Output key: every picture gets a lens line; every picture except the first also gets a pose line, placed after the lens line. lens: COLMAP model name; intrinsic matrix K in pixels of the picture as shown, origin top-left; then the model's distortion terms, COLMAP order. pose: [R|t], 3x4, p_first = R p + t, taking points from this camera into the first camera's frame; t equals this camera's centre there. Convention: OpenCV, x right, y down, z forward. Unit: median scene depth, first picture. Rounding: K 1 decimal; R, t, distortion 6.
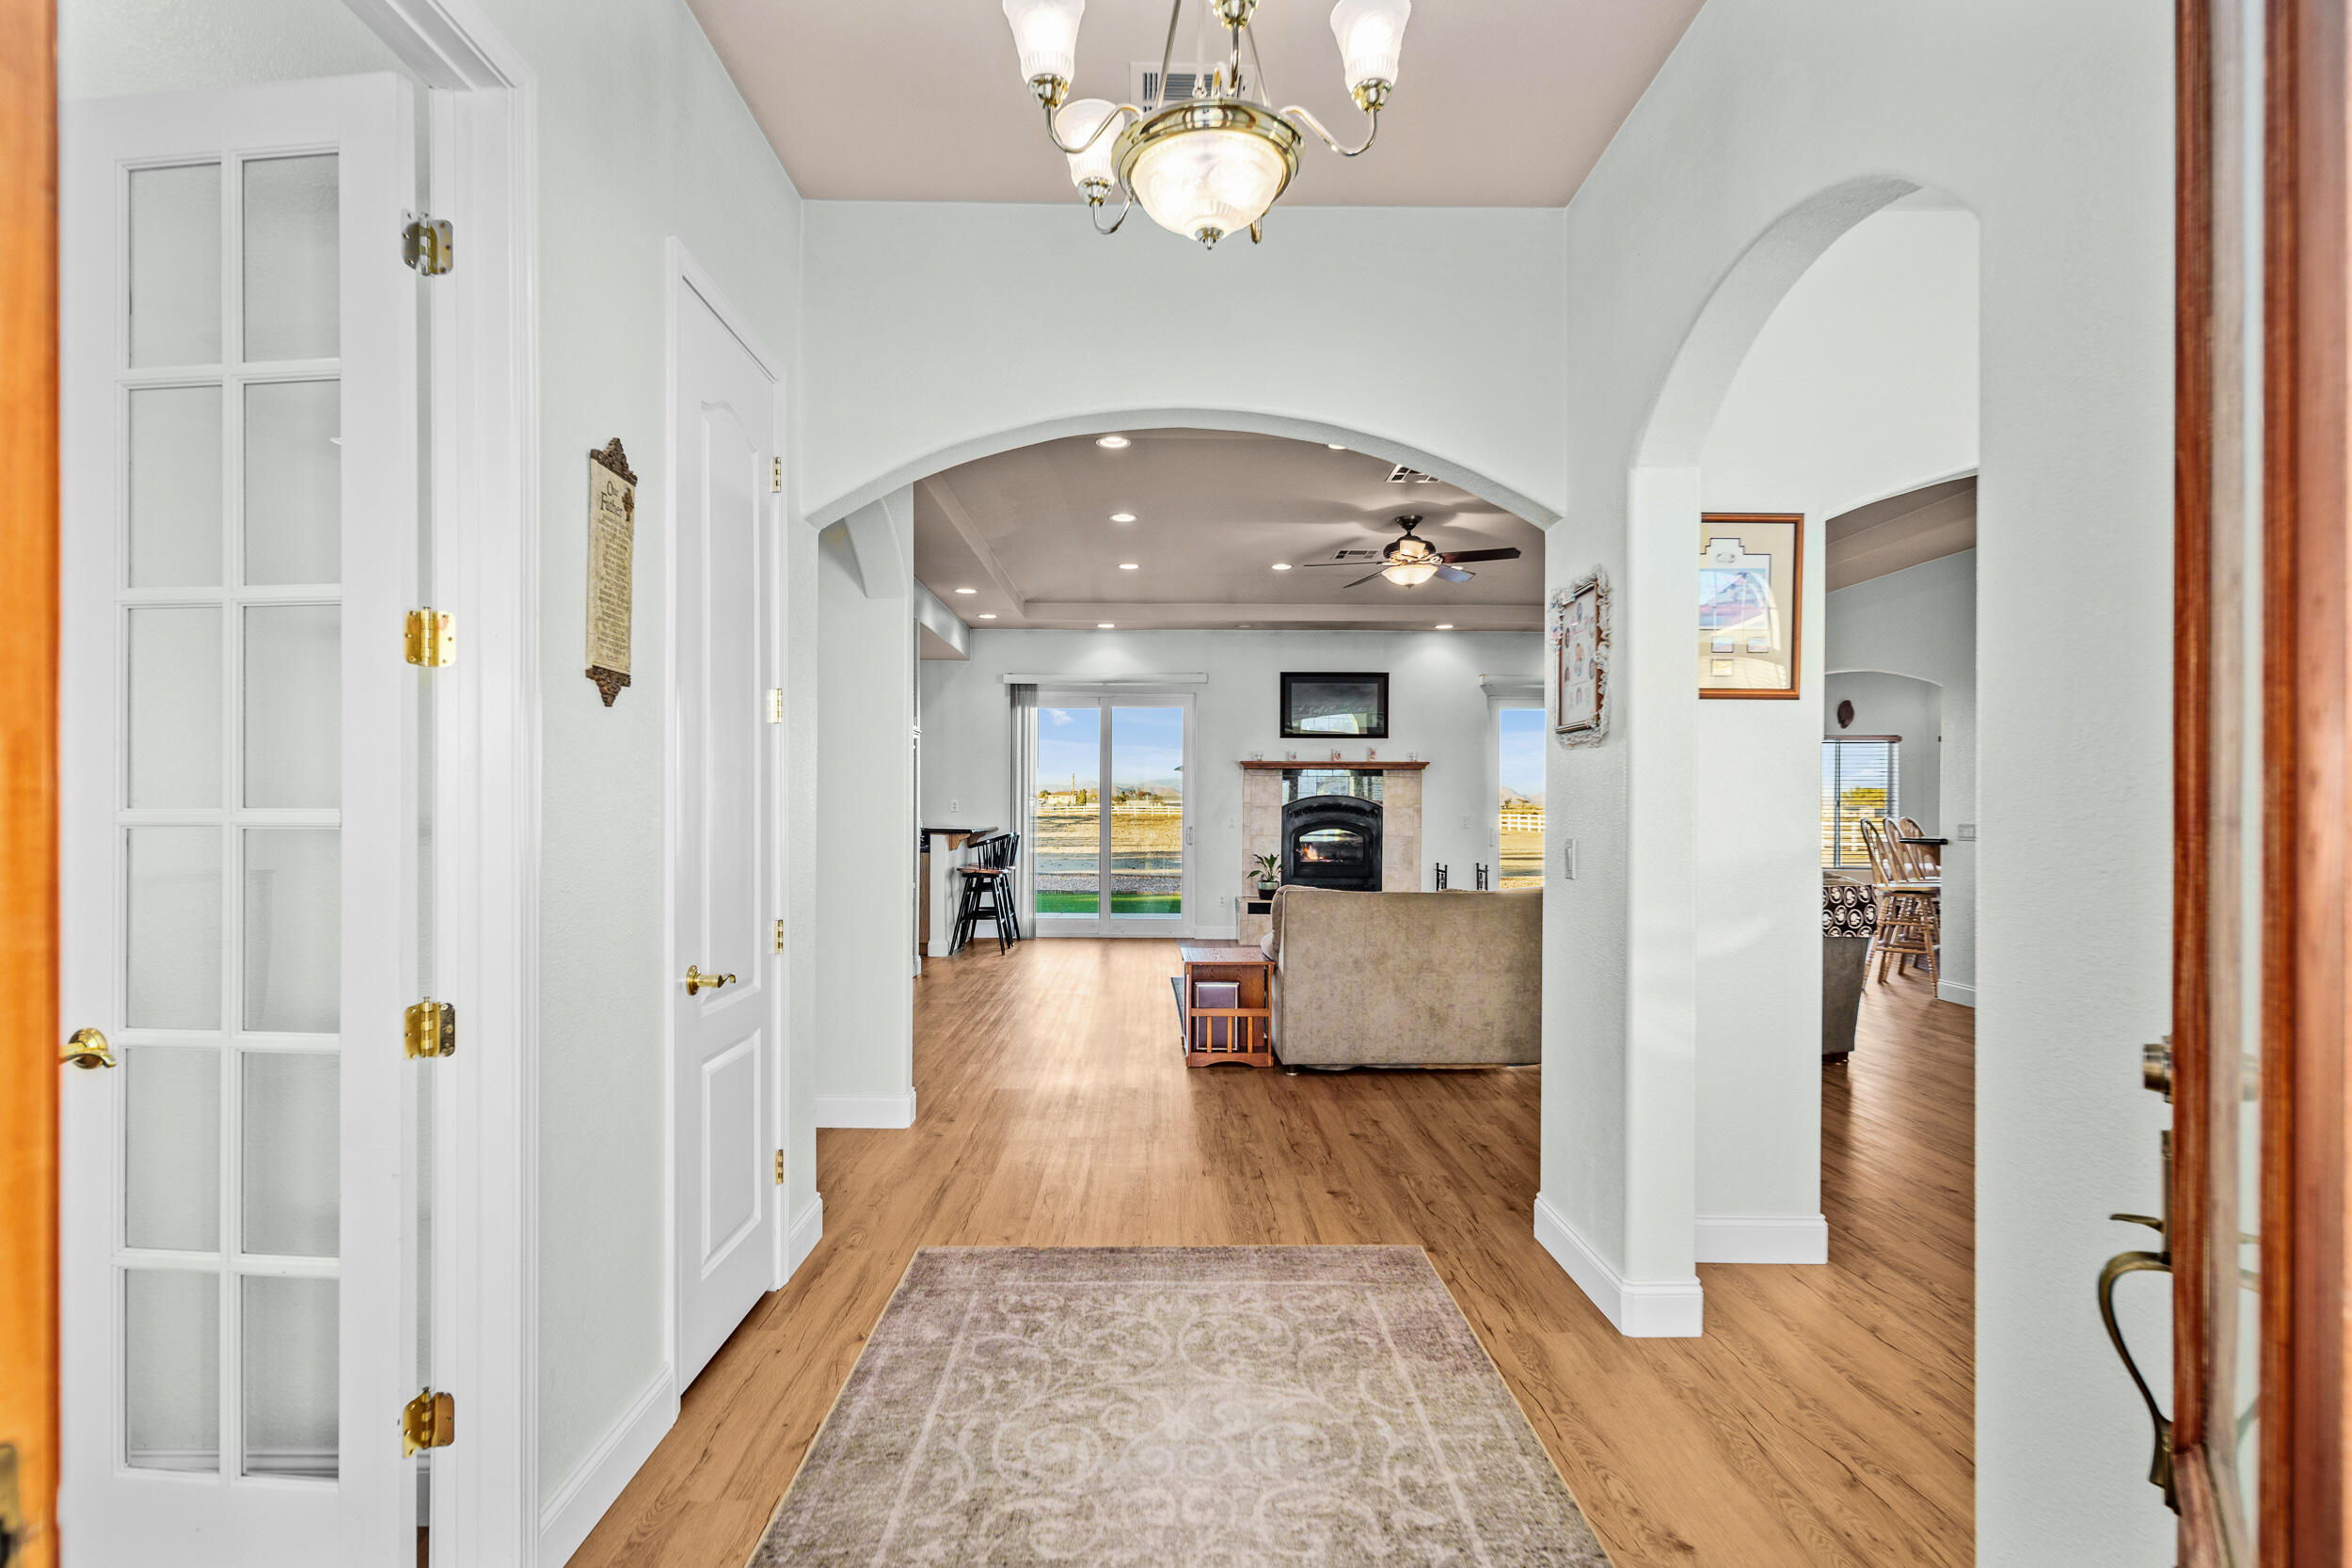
lens RADIAL K [[1117.4, 0, 1170.4], [0, 1117.4, 771.9], [0, 0, 1]] dist [0.002510, 0.000635]
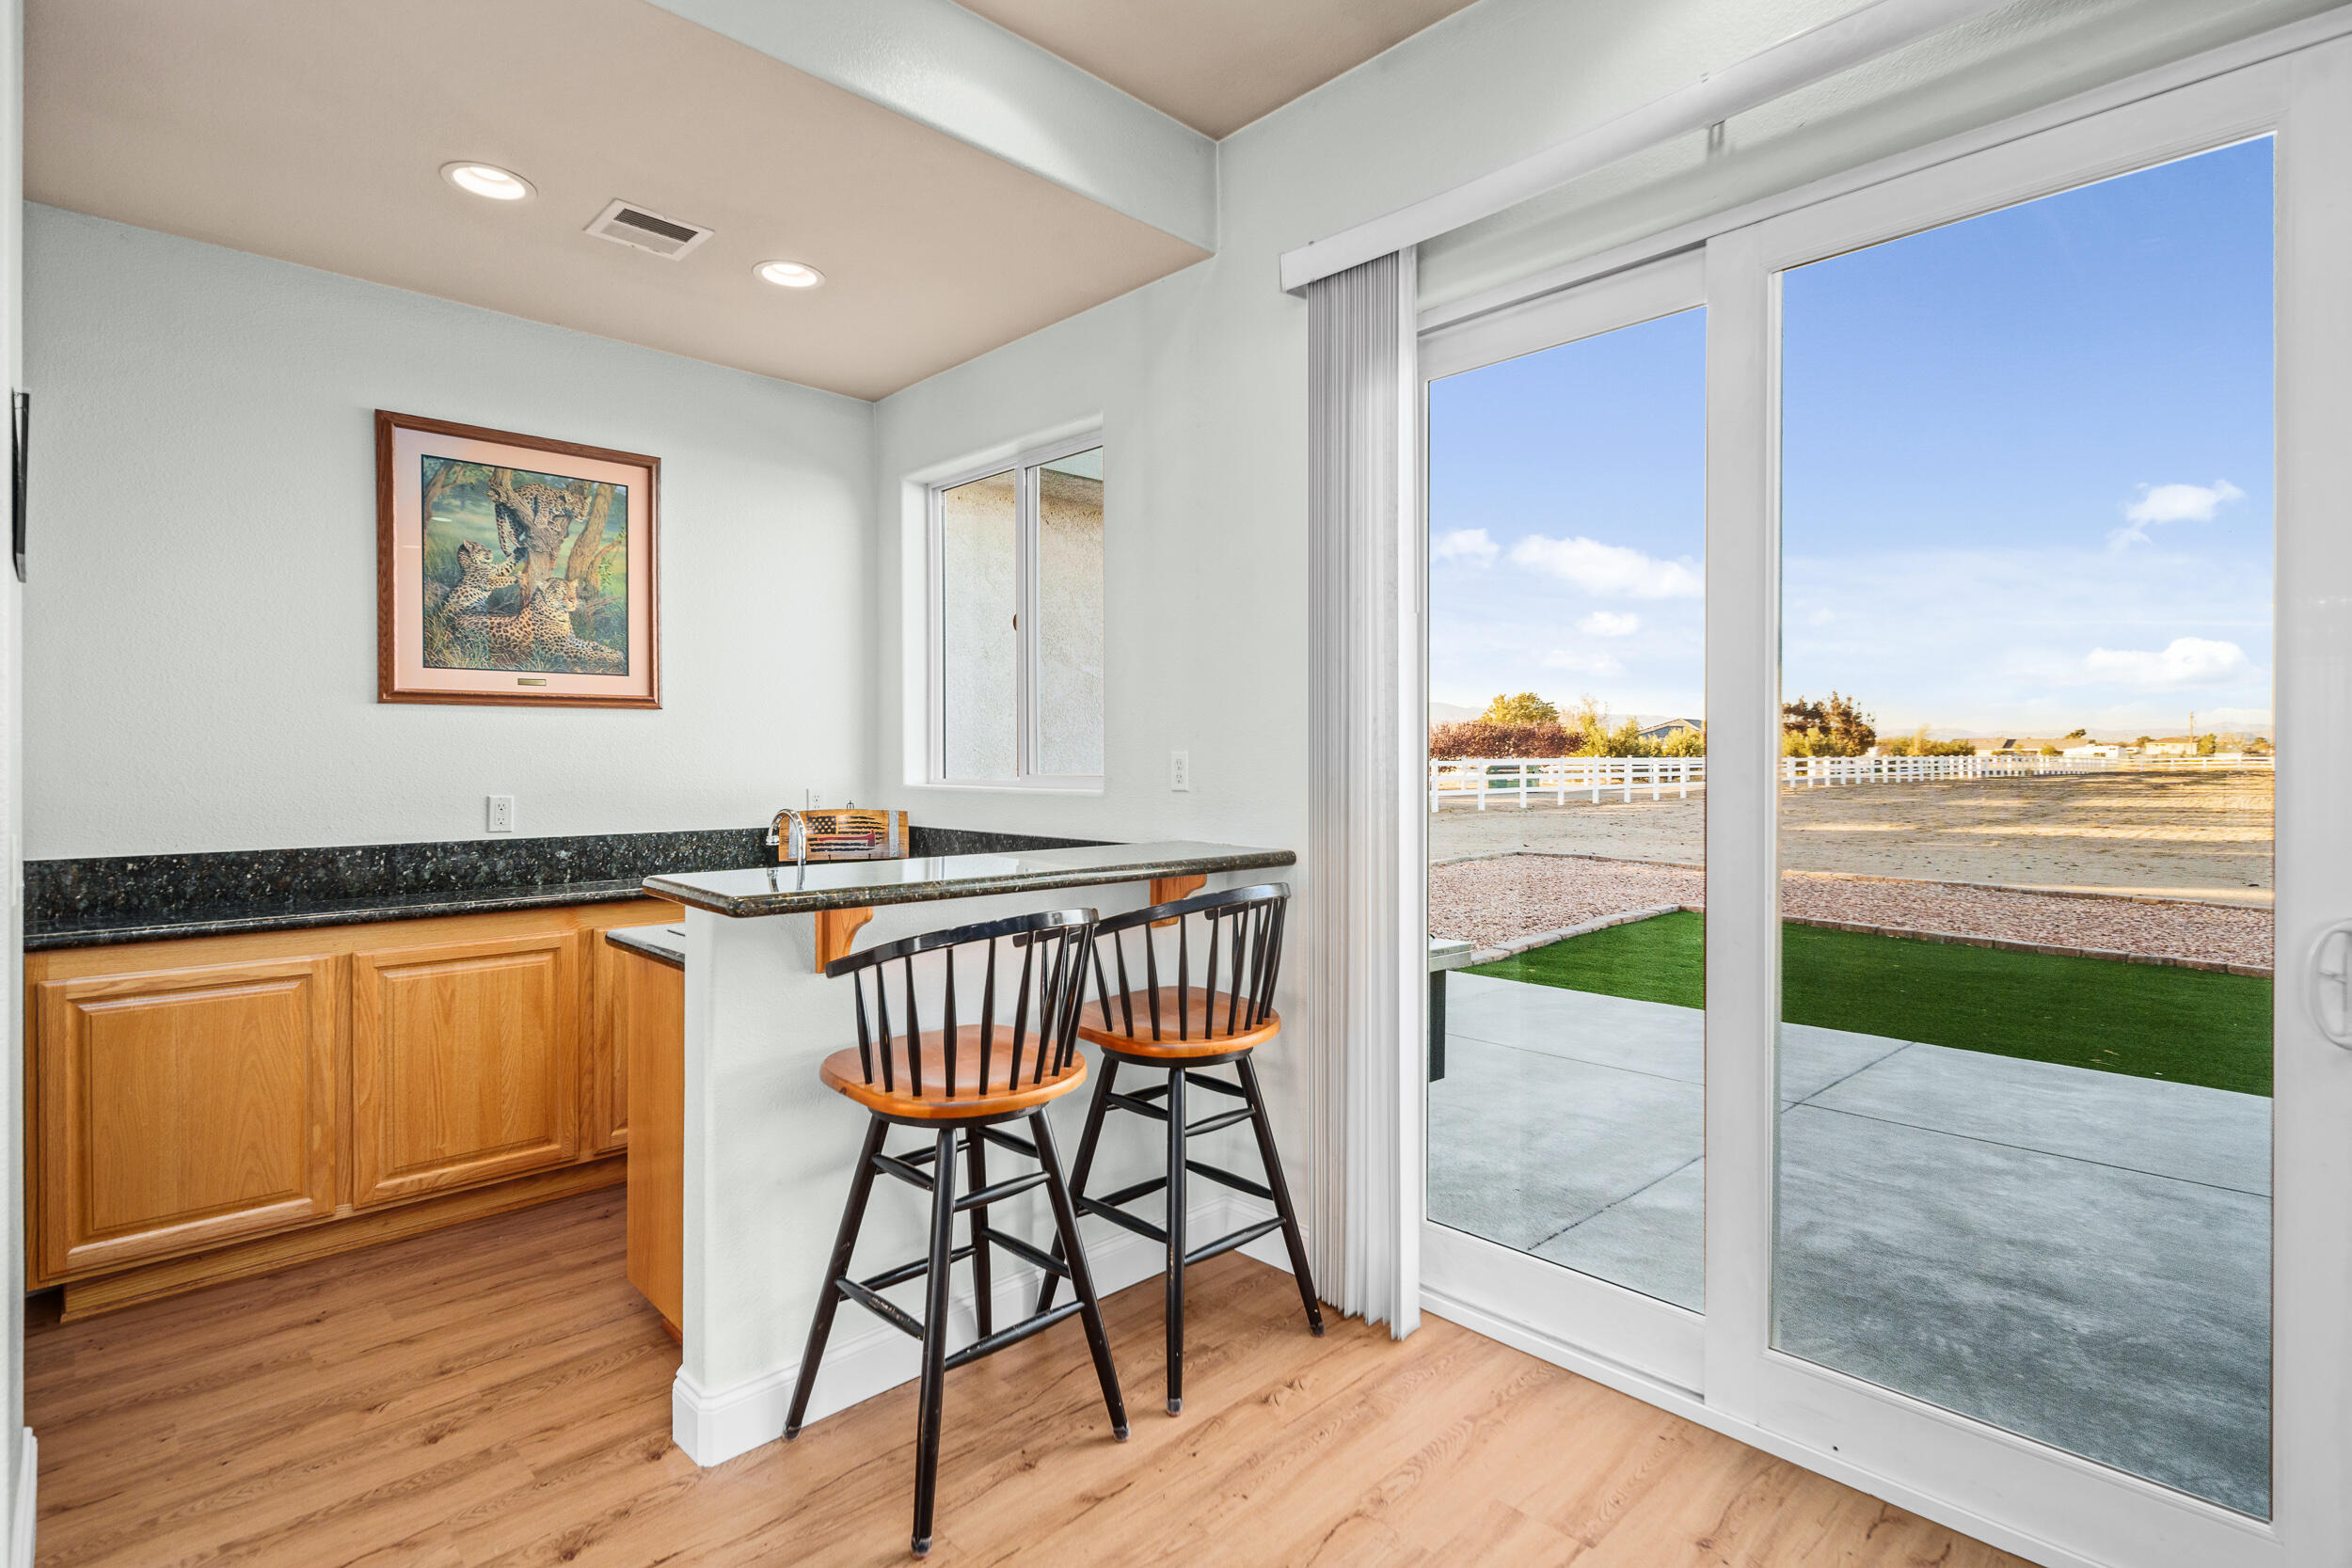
lens RADIAL K [[1143.4, 0, 1163.1], [0, 1143.4, 757.0], [0, 0, 1]] dist [0.002812, -0.000050]
pose [[0.687753, -0.005138, -0.725927, 0.019896], [0.026196, 0.999499, 0.017744, 0.021218], [0.725472, -0.031220, 0.687543, 0.792806]]
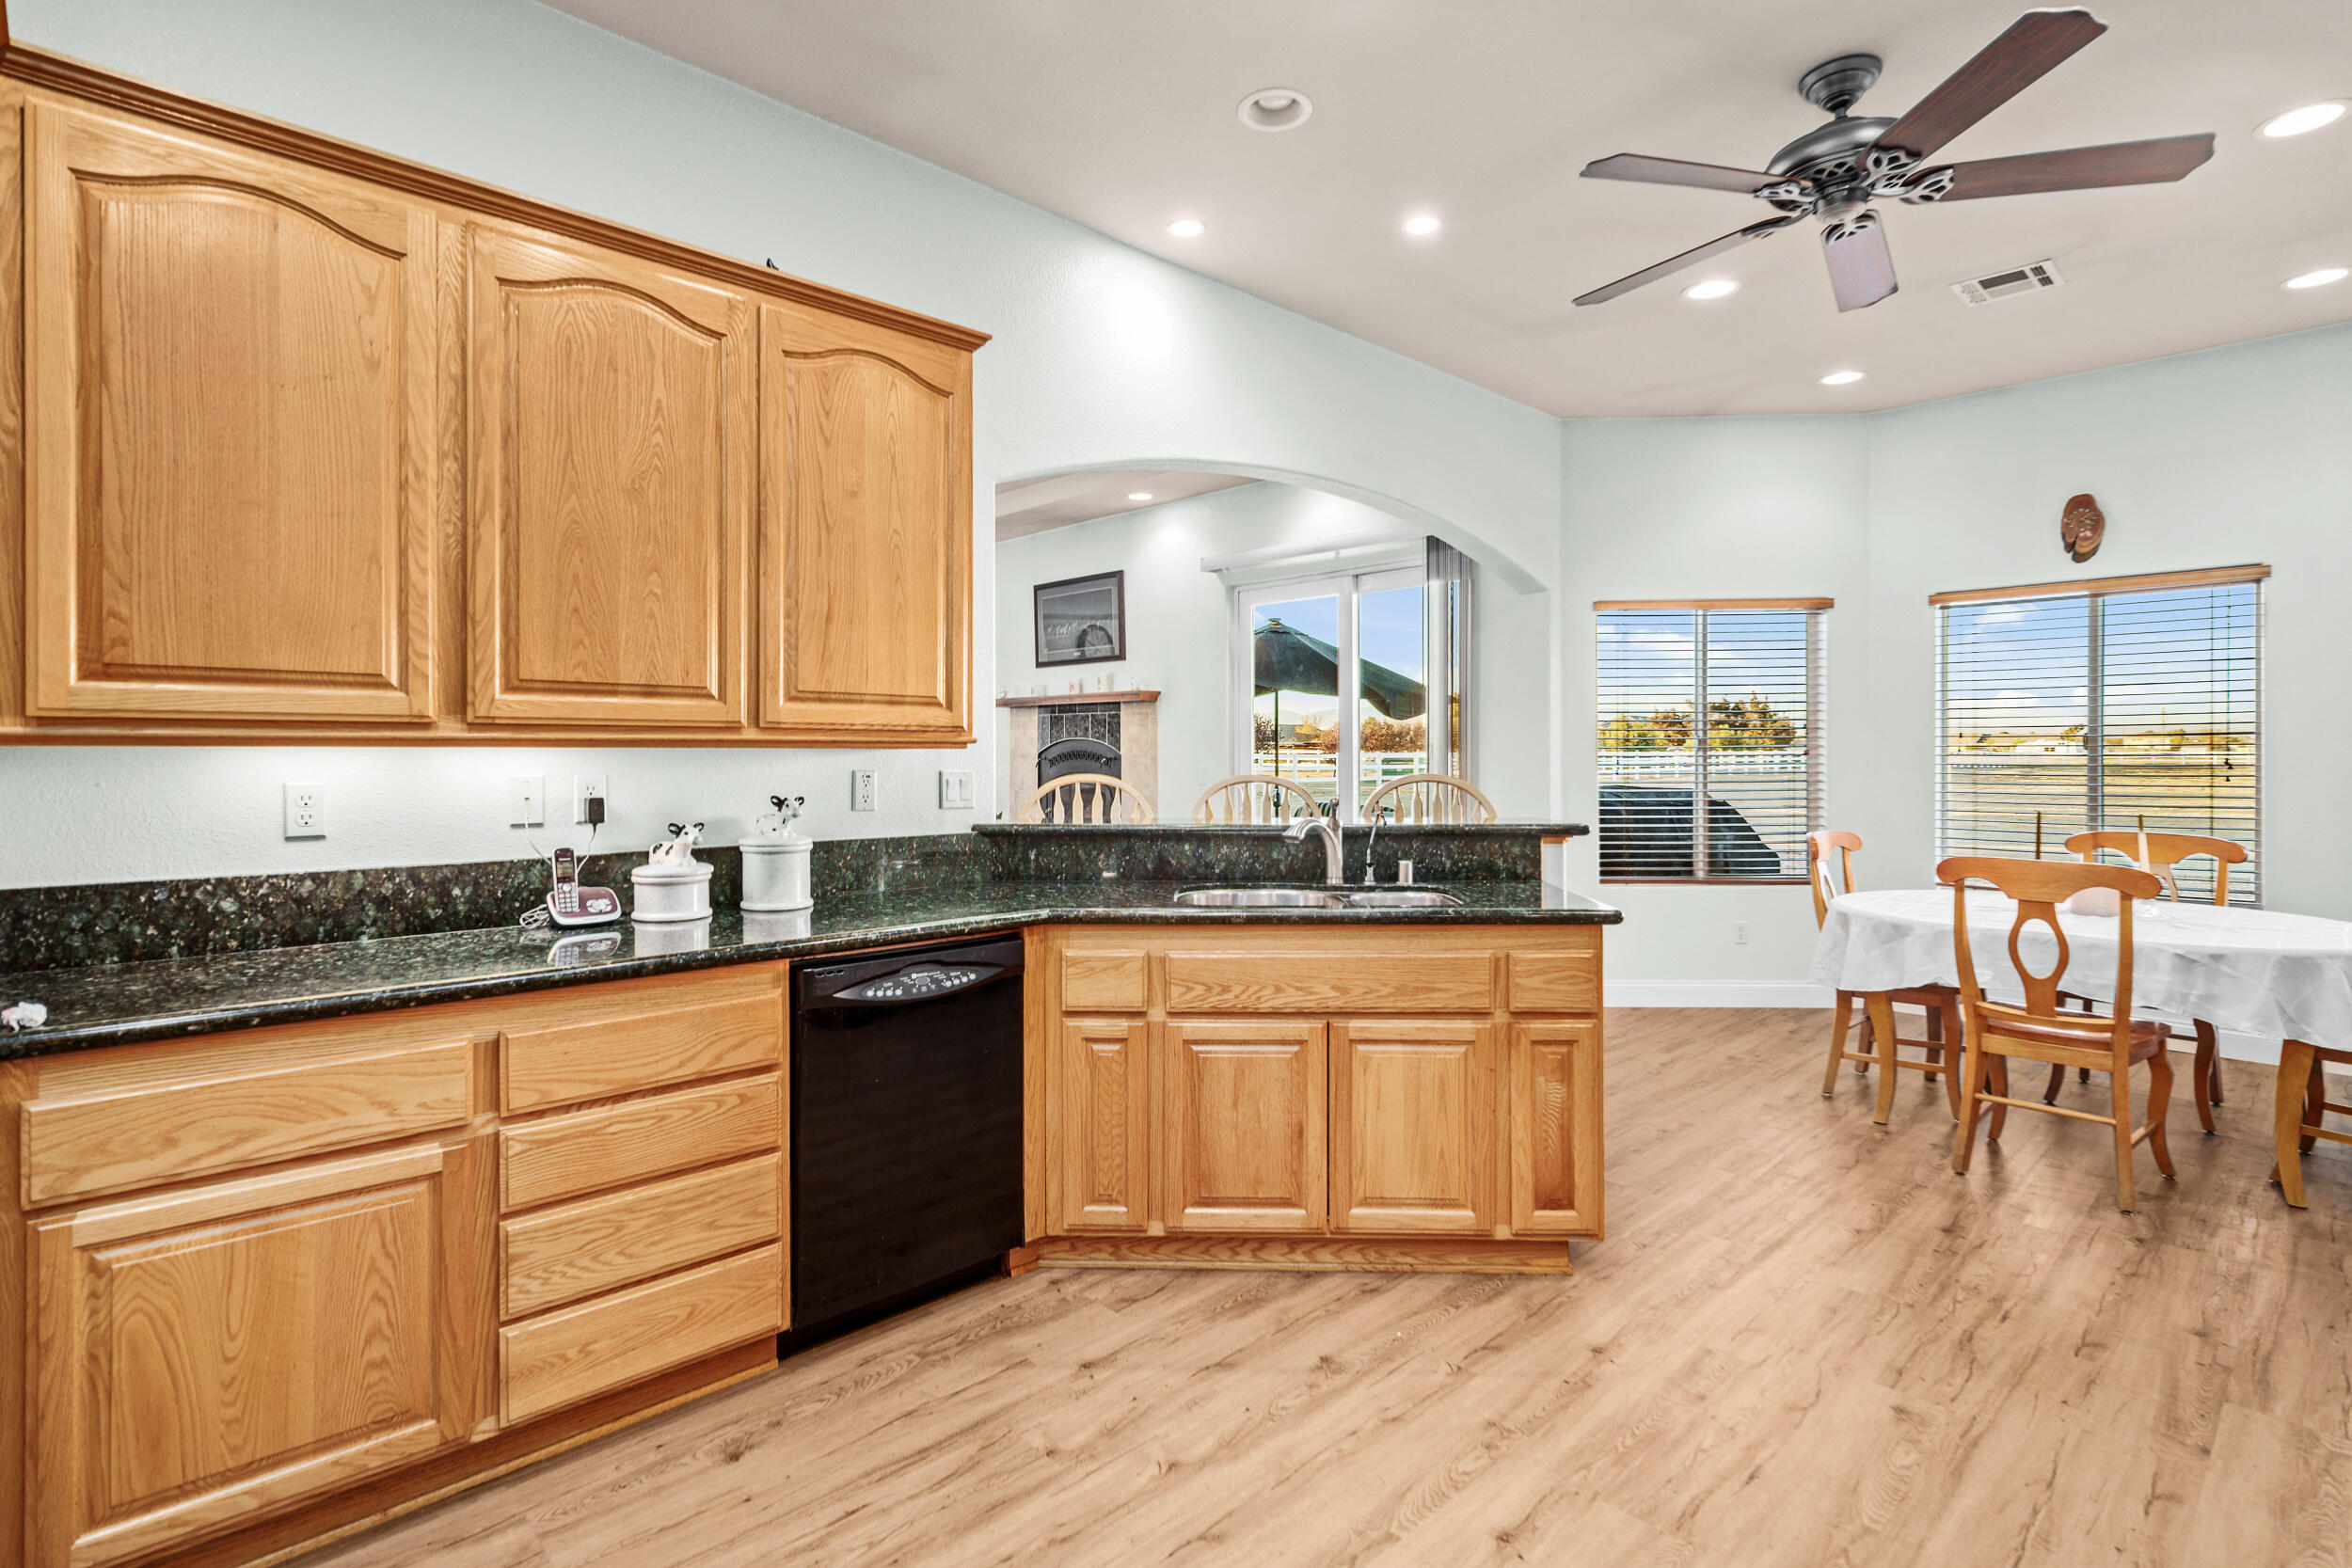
lens RADIAL K [[1125.2, 0, 1169.6], [0, 1125.2, 734.6], [0, 0, 1]] dist [0.002559, 0.000300]
pose [[0.676414, -0.015267, -0.736364, 0.757387], [0.026196, 0.999651, 0.003338, 0.016935], [0.736056, -0.021547, 0.676578, 0.523739]]
